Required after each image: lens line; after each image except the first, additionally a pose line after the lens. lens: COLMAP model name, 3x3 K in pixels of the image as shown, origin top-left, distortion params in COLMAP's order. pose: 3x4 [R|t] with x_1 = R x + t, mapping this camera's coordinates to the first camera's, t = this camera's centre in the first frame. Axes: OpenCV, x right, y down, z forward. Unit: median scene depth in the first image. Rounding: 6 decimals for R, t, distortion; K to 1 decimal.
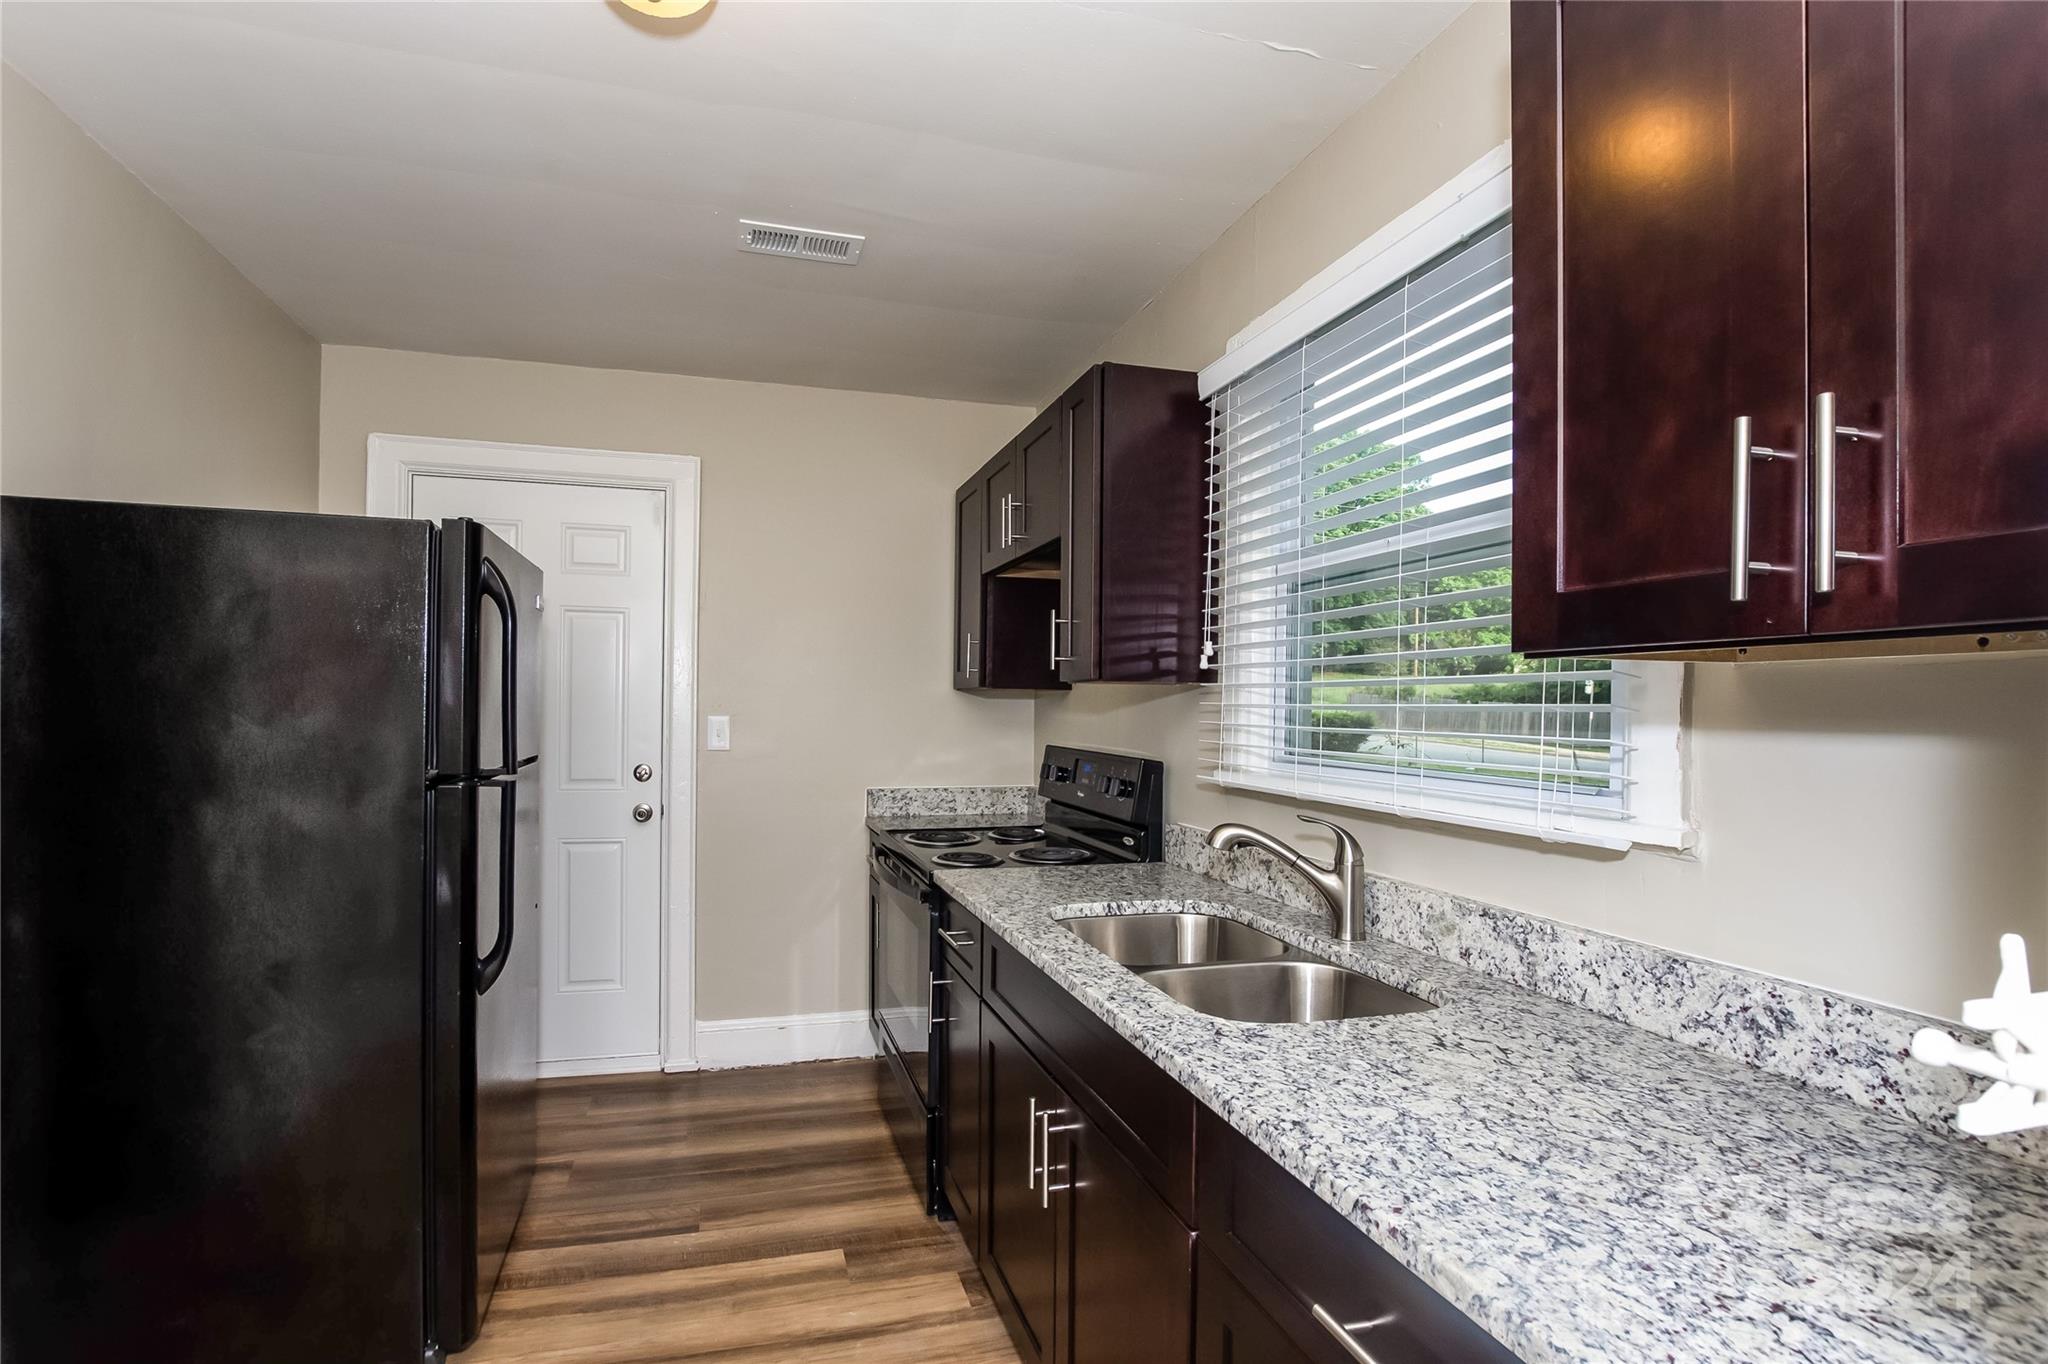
lens RADIAL K [[916.9, 0, 956.3], [0, 916.9, 703.7], [0, 0, 1]] dist [-0.000836, 0.001063]
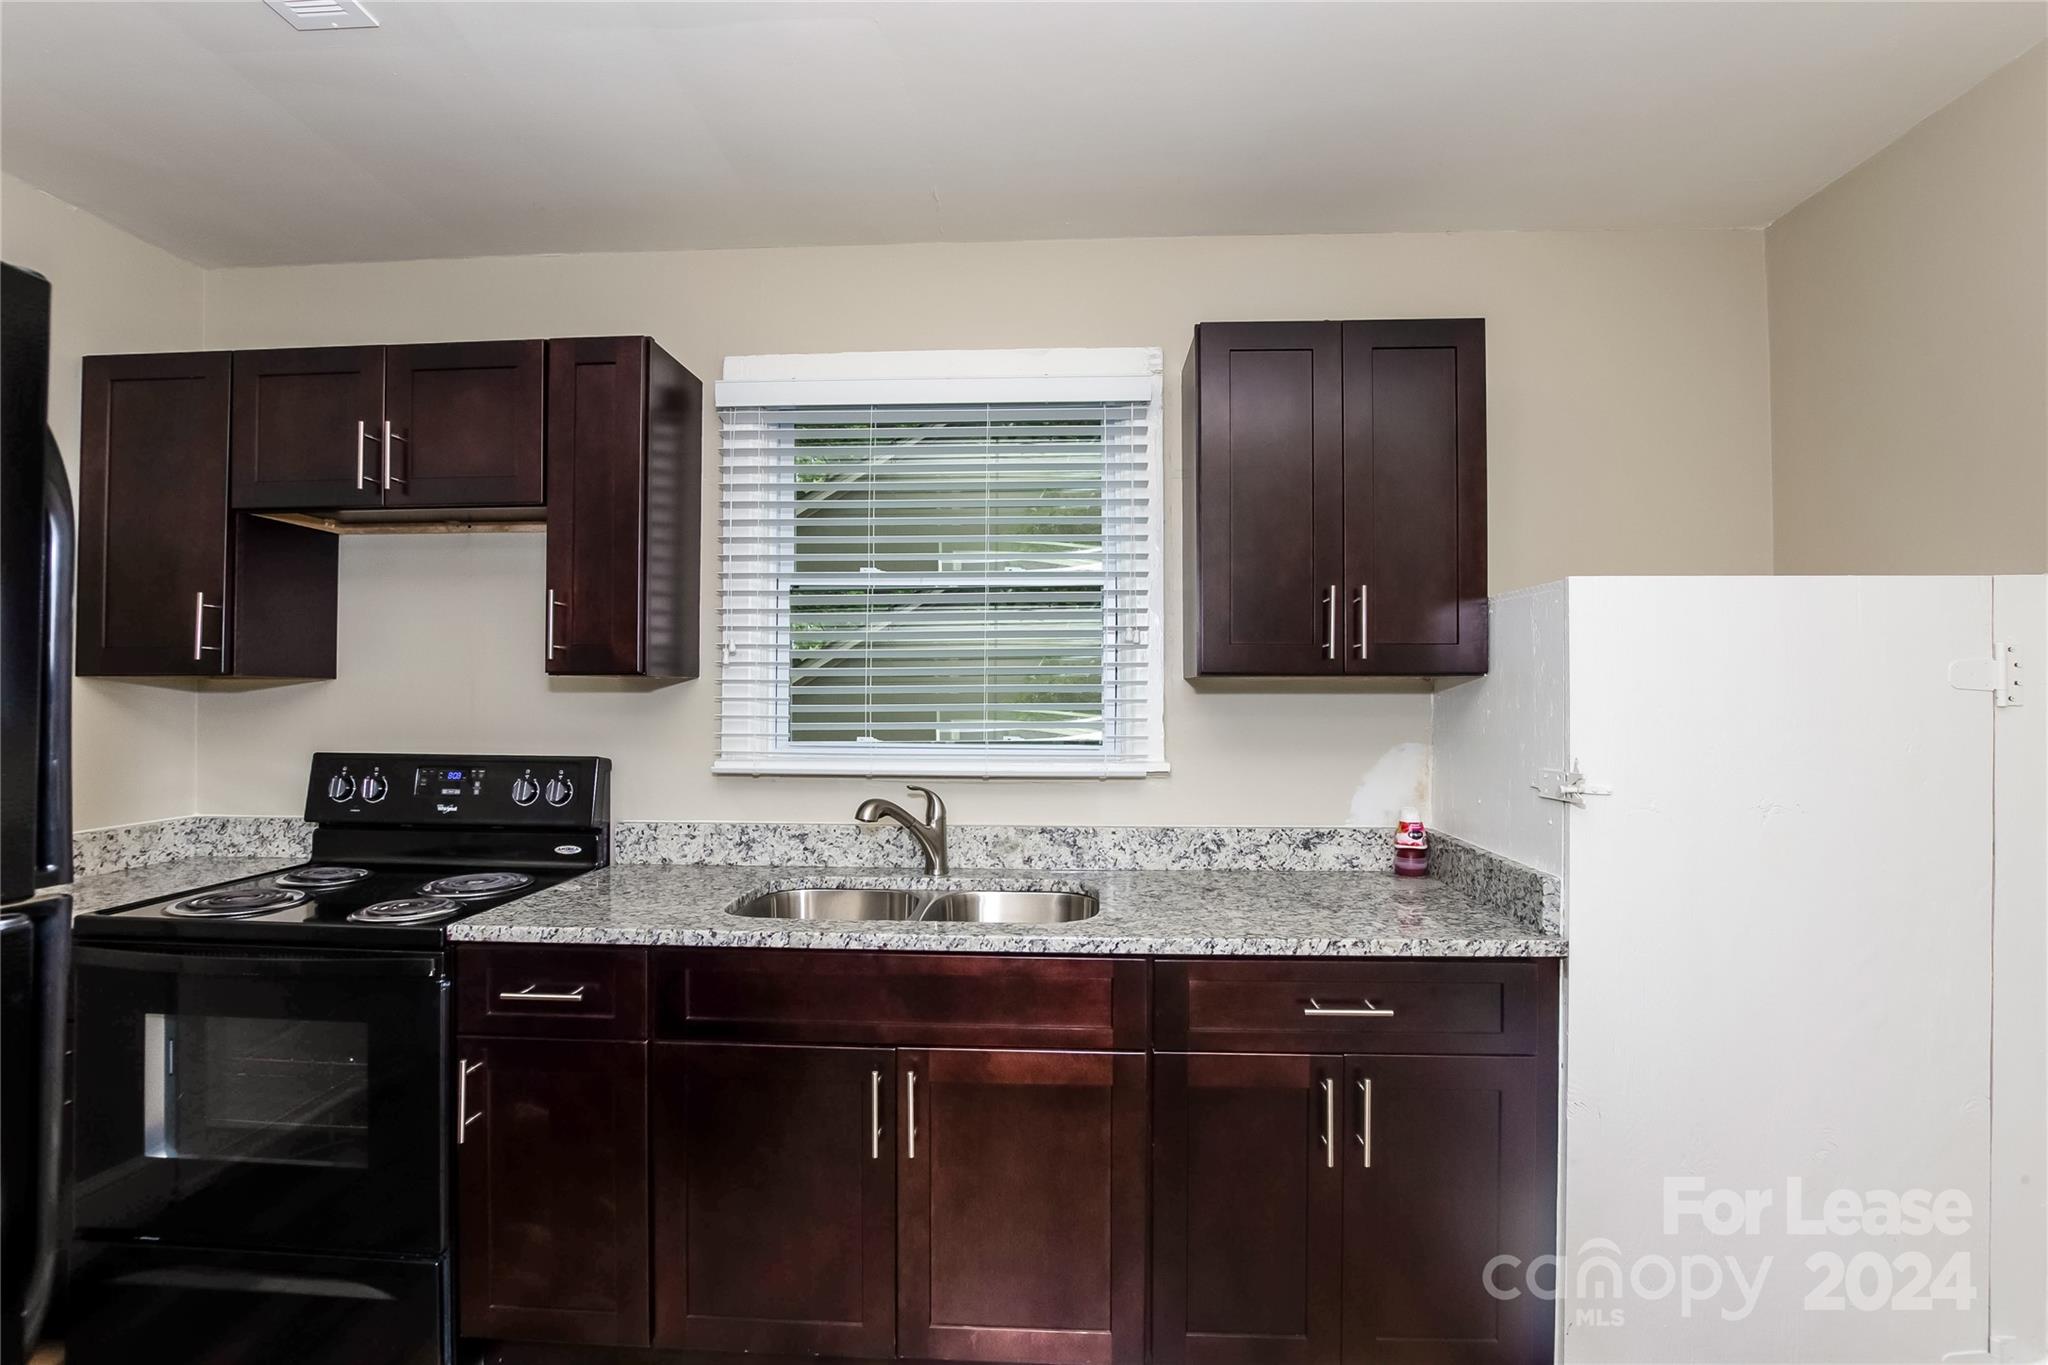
lens RADIAL K [[916.9, 0, 1024.7], [0, 916.9, 688.9], [0, 0, 1]] dist [-0.000836, 0.001063]
pose [[0.313924, 0.006416, 0.949426, -1.046511], [-0.003902, 0.999977, -0.005467, -0.006351], [-0.949440, -0.001988, 0.313942, 0.609992]]
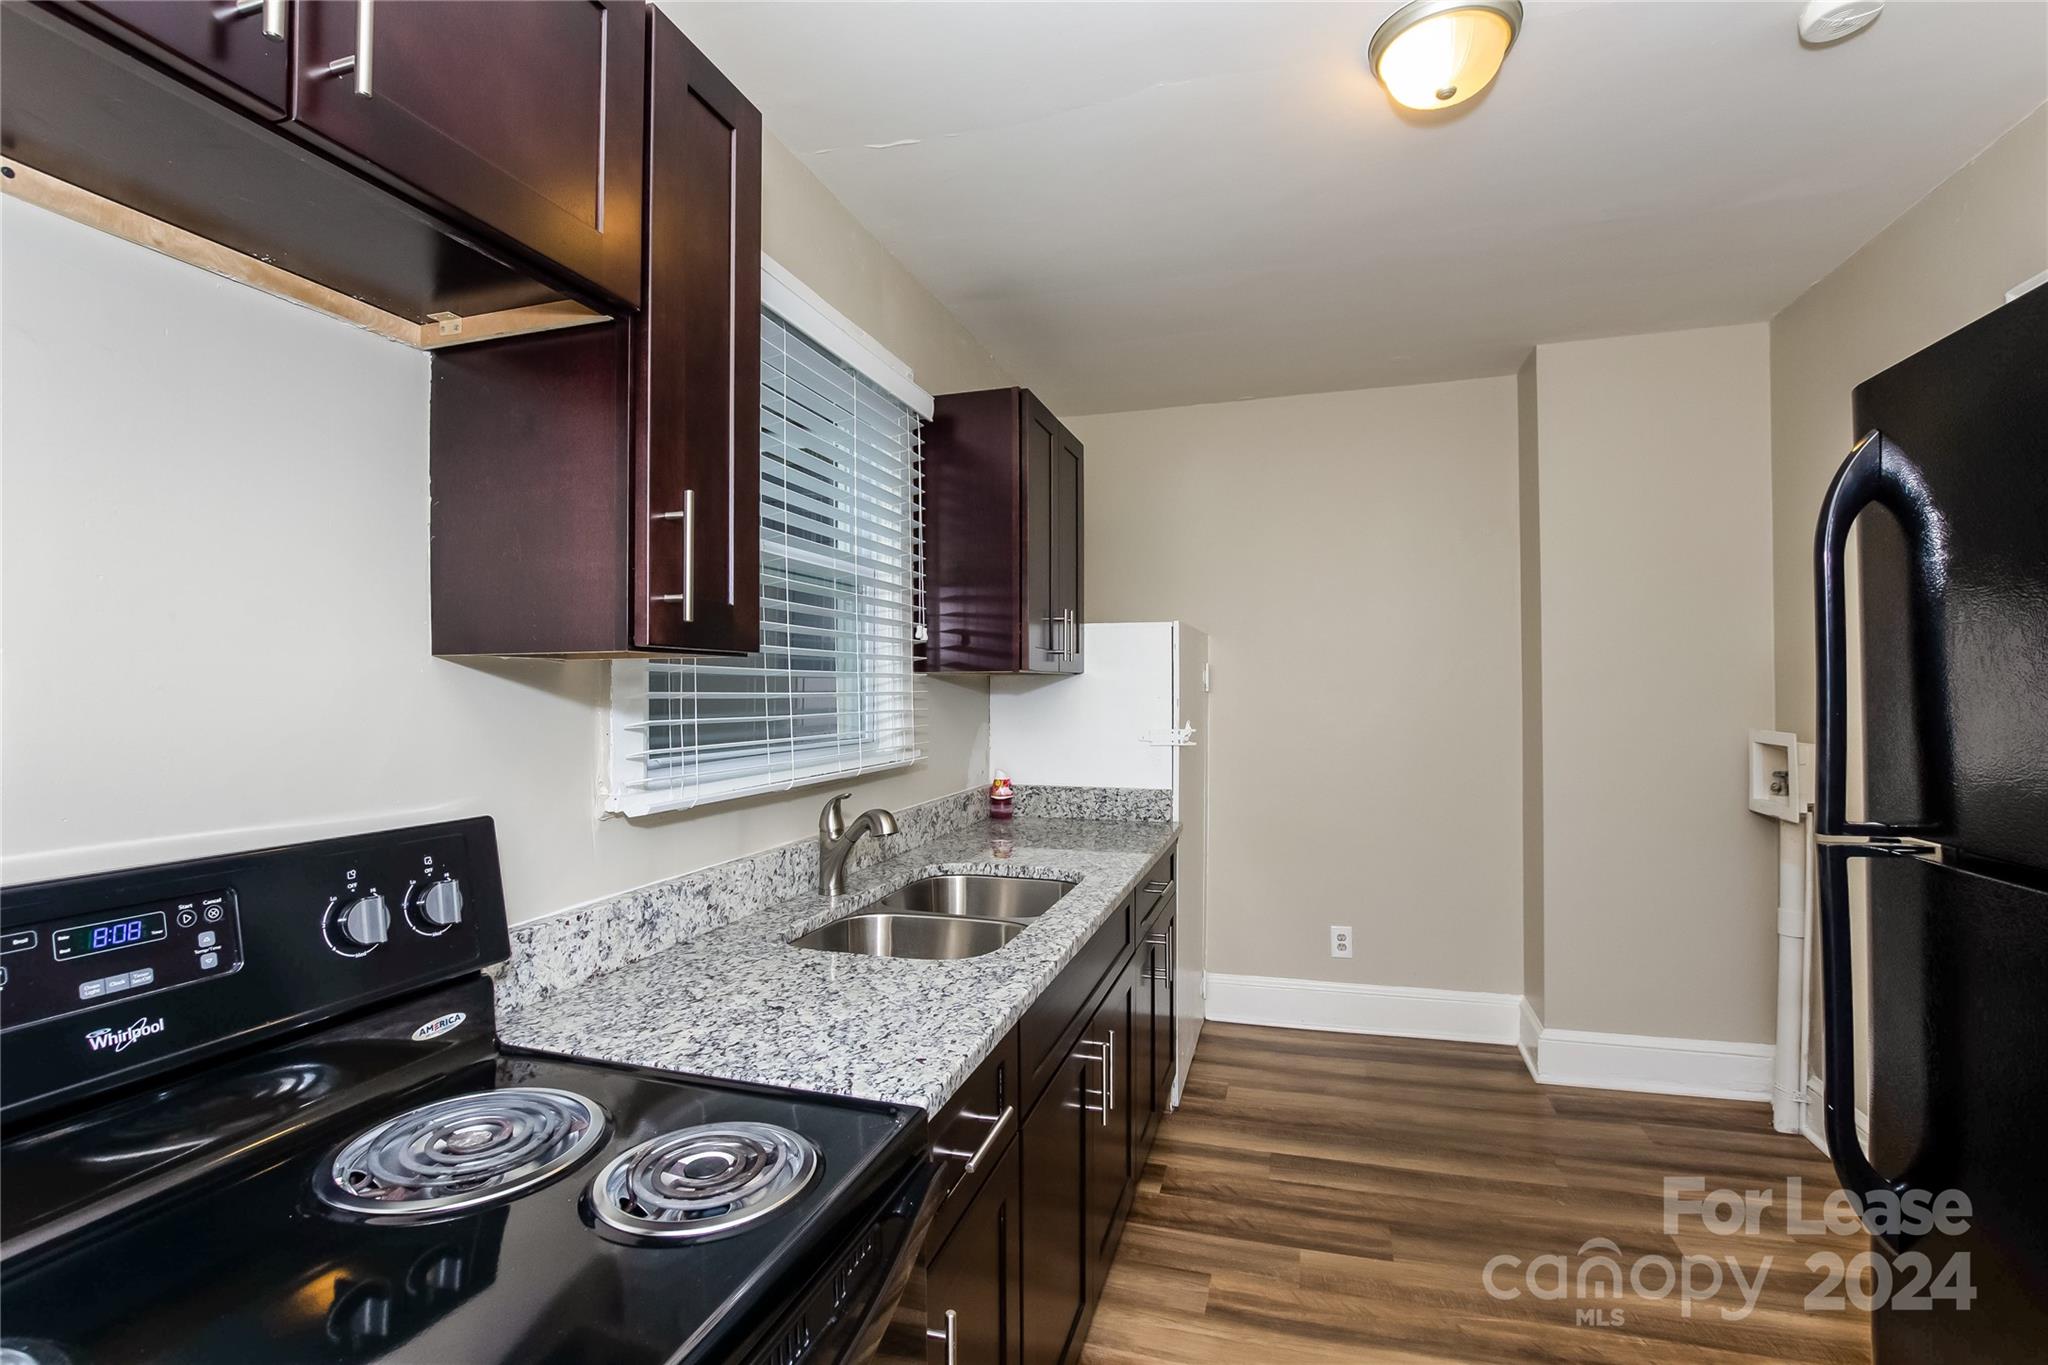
lens RADIAL K [[916.9, 0, 1030.0], [0, 916.9, 678.1], [0, 0, 1]] dist [-0.000836, 0.001063]
pose [[-0.858797, 0.004346, 0.512298, -0.508741], [-0.002742, 0.999911, -0.013079, -0.004345], [-0.512309, -0.012637, -0.858708, 2.474617]]
